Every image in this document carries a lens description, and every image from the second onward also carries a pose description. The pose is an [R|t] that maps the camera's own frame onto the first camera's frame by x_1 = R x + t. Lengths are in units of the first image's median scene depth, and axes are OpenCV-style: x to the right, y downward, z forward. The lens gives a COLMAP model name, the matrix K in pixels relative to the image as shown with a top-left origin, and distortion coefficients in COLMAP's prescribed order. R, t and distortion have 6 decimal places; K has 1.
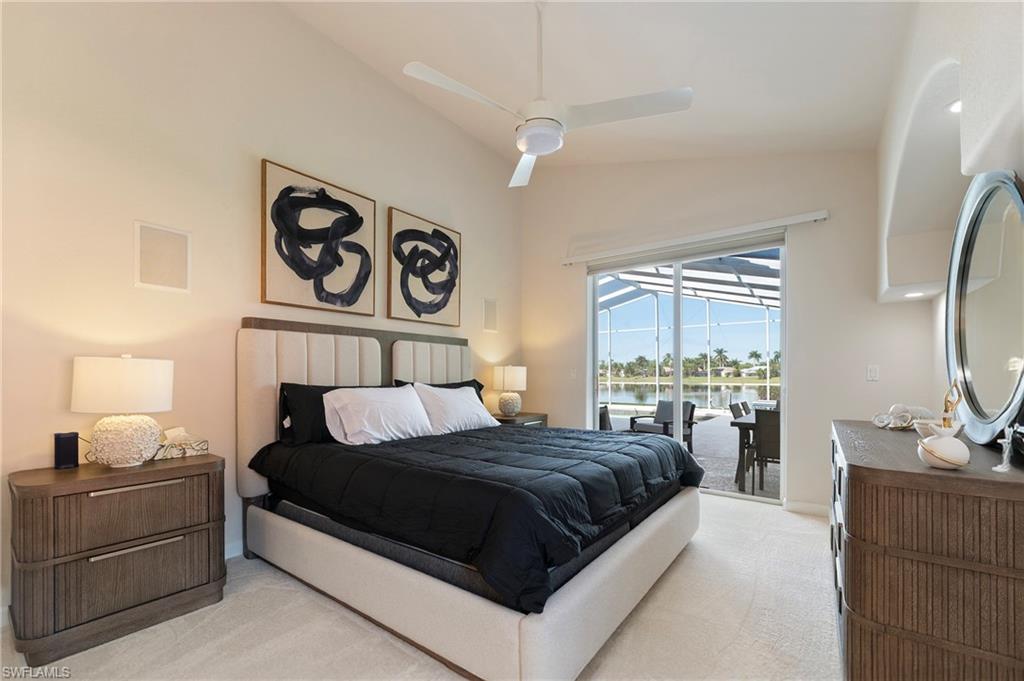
lens RADIAL K [[426.5, 0, 518.4], [0, 426.5, 378.6], [0, 0, 1]] dist [-0.000257, -0.000148]
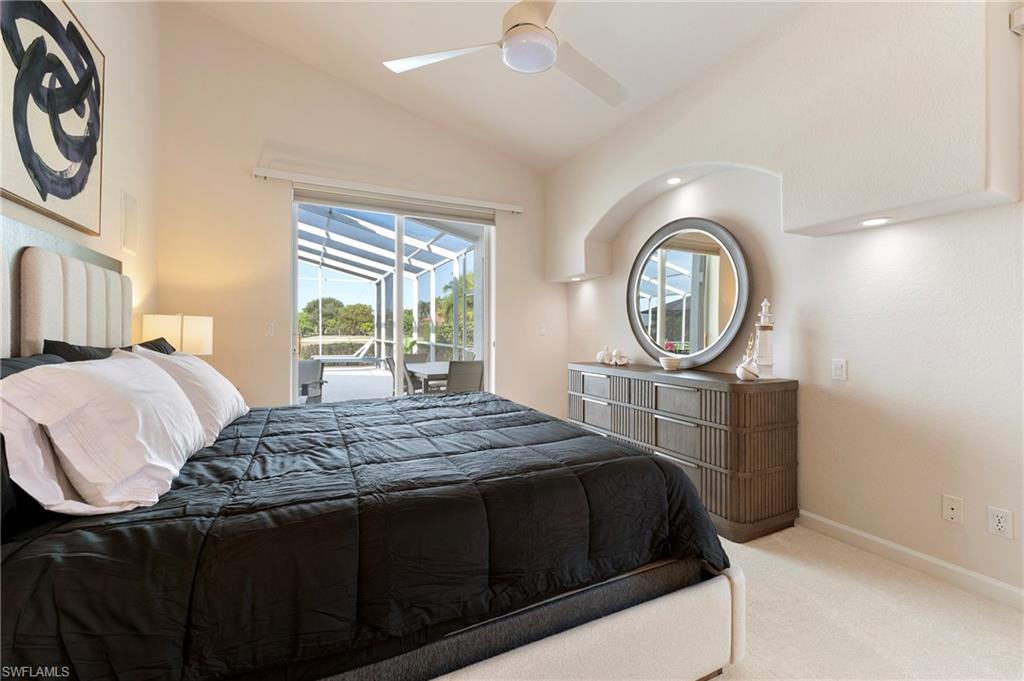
lens RADIAL K [[426.5, 0, 510.2], [0, 426.5, 333.8], [0, 0, 1]] dist [-0.000257, -0.000148]
pose [[0.474329, -0.001055, 0.880347, -0.378642], [0.002549, 0.999997, -0.000176, -0.001230], [-0.880344, 0.002328, 0.474330, 0.338939]]
